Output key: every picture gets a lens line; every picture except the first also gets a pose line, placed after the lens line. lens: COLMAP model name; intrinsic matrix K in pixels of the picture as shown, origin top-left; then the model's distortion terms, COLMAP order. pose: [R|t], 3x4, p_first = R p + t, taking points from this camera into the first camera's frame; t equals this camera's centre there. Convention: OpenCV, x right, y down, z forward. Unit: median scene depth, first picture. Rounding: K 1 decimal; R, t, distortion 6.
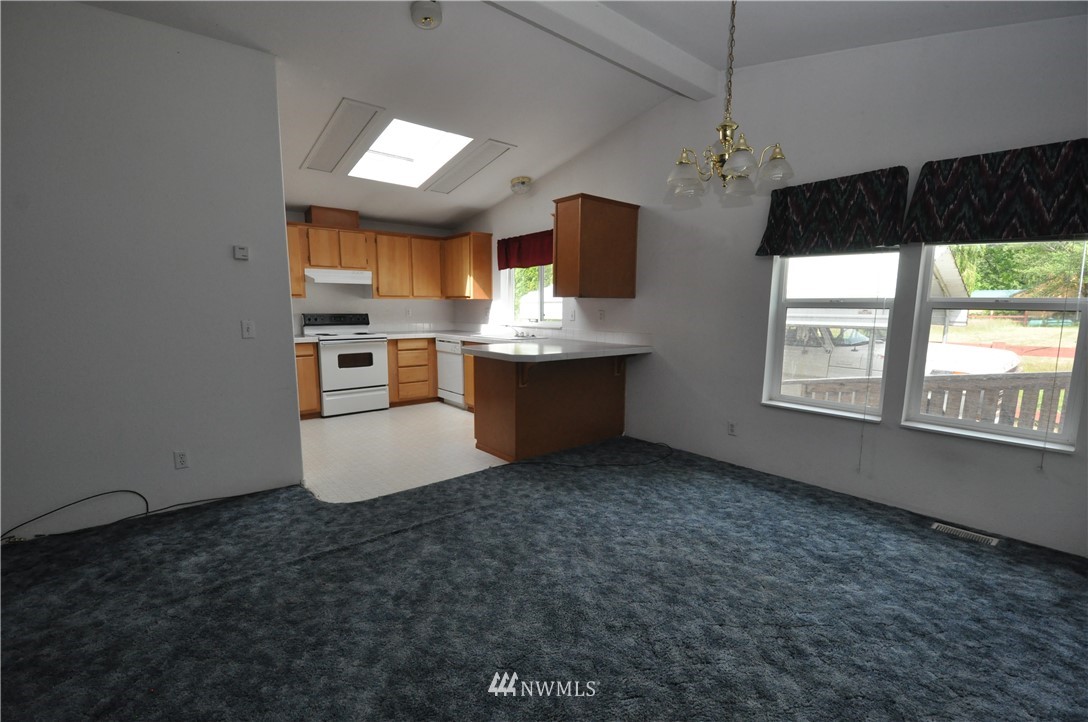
lens RADIAL K [[475.8, 0, 538.3], [0, 475.8, 372.2], [0, 0, 1]] dist [0.018612, -0.021482]
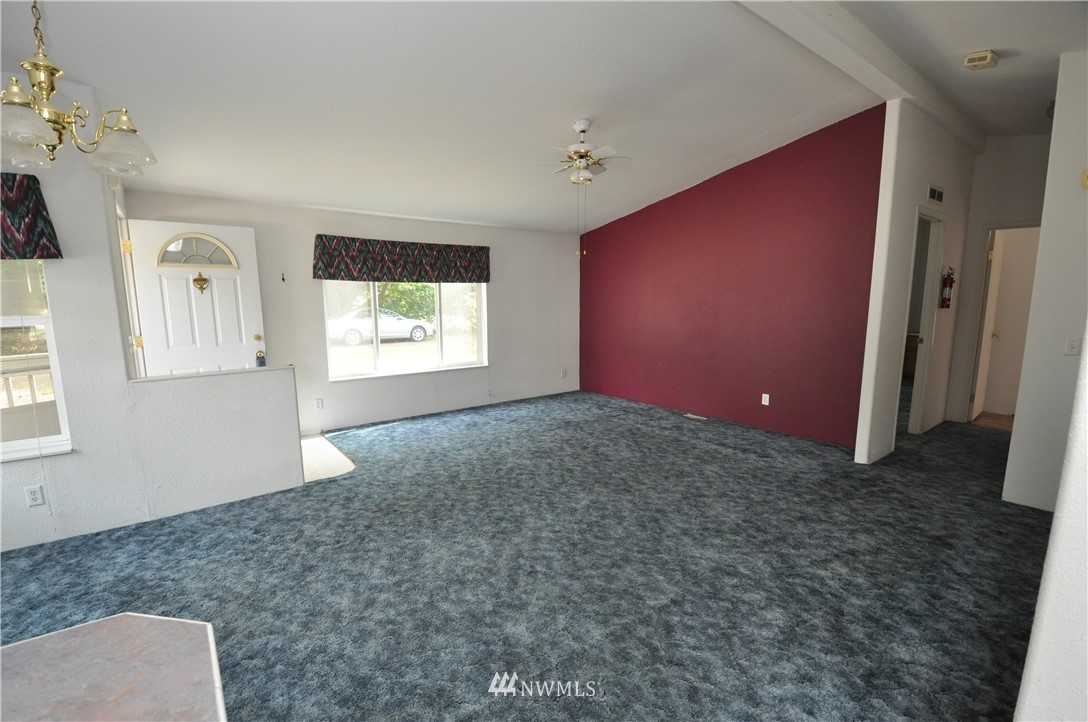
lens RADIAL K [[475.8, 0, 538.3], [0, 475.8, 372.2], [0, 0, 1]] dist [0.018612, -0.021482]
pose [[-0.998931, -0.005671, 0.045874, -0.168444], [0.007705, 0.958131, 0.286226, -0.165546], [-0.045577, 0.286274, -0.957063, 0.945016]]
